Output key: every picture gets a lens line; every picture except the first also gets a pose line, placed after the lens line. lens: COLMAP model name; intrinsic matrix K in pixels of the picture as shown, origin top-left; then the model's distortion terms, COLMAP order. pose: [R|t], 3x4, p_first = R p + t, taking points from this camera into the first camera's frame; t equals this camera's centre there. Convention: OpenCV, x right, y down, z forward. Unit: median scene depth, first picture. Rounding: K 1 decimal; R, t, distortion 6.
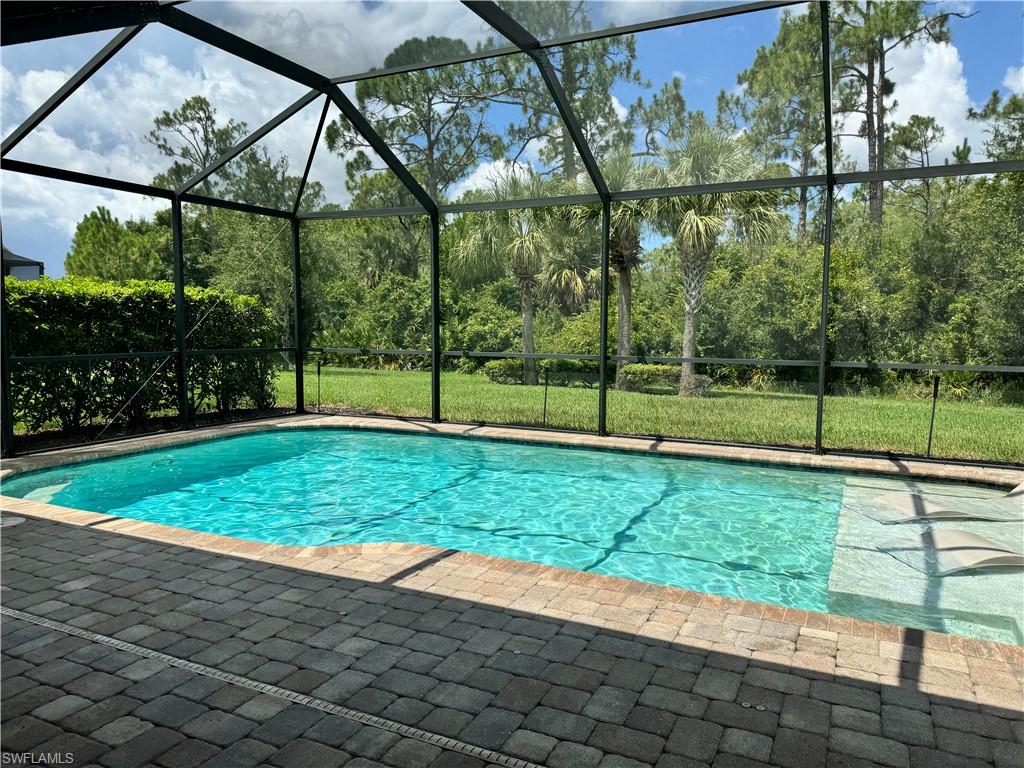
lens RADIAL K [[718.3, 0, 511.2], [0, 718.3, 380.7], [0, 0, 1]] dist [0.059424, -0.058482]
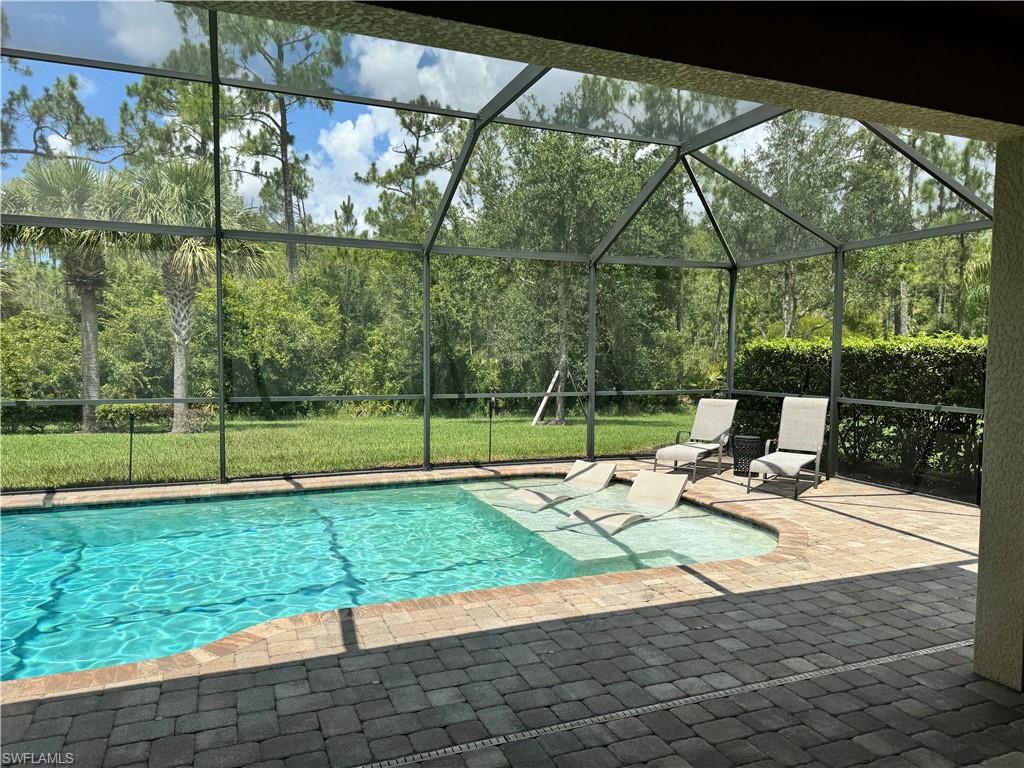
lens RADIAL K [[718.3, 0, 516.1], [0, 718.3, 382.2], [0, 0, 1]] dist [0.059424, -0.058482]
pose [[0.672365, -0.036497, 0.739319, -0.645282], [0.058391, 0.998286, -0.003823, -0.060278], [-0.737913, 0.045740, 0.673344, 0.128022]]
